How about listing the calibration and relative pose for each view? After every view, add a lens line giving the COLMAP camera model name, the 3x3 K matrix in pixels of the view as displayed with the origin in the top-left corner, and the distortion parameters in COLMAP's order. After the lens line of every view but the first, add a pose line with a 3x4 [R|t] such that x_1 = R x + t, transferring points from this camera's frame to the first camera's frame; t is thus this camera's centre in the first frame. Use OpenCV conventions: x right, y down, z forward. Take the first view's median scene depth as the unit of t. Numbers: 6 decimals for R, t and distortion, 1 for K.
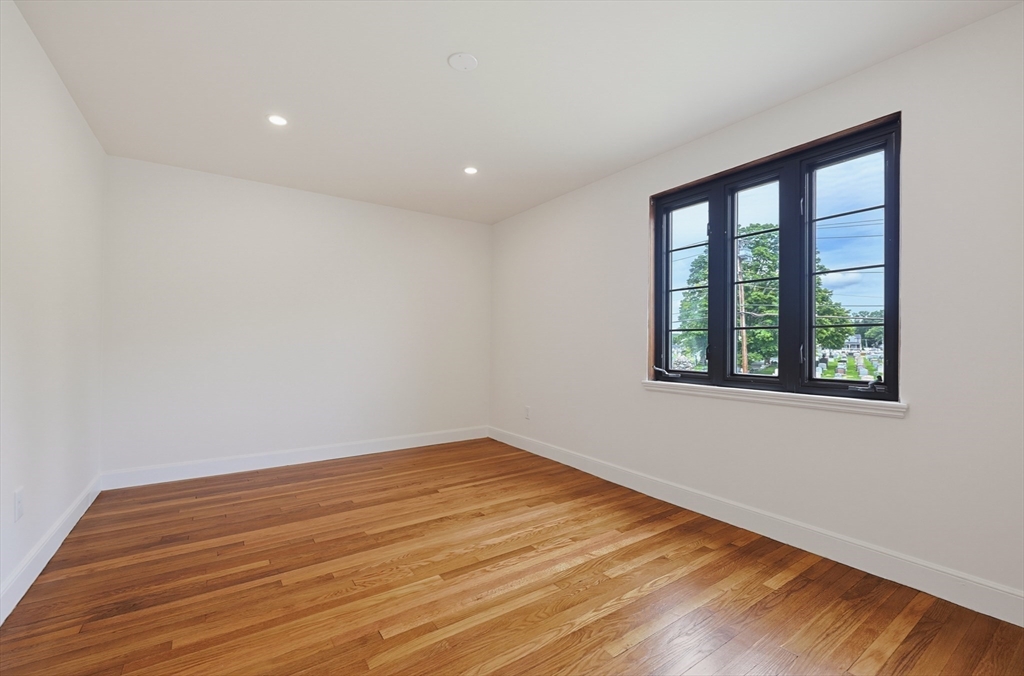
lens RADIAL K [[441.7, 0, 519.3], [0, 441.7, 336.8], [0, 0, 1]] dist [0.000032, 0.000287]
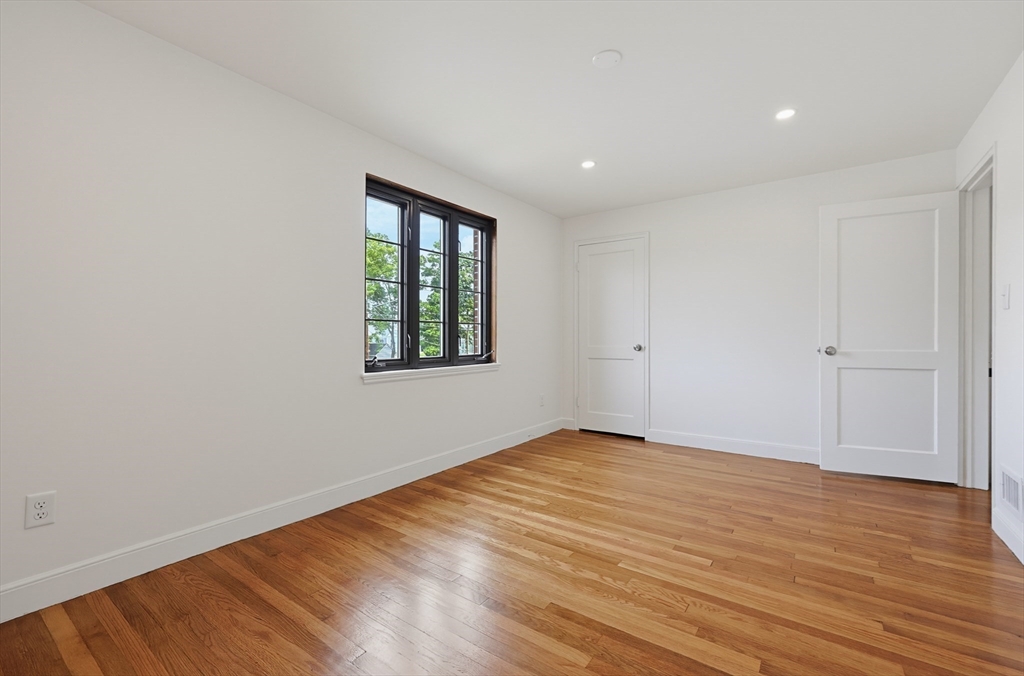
lens RADIAL K [[441.7, 0, 519.3], [0, 441.7, 336.8], [0, 0, 1]] dist [0.000032, 0.000287]
pose [[-0.364568, 0.003097, 0.931171, -0.875813], [-0.012906, 0.999882, -0.008378, 0.036468], [-0.931087, -0.015072, -0.364485, 1.347899]]
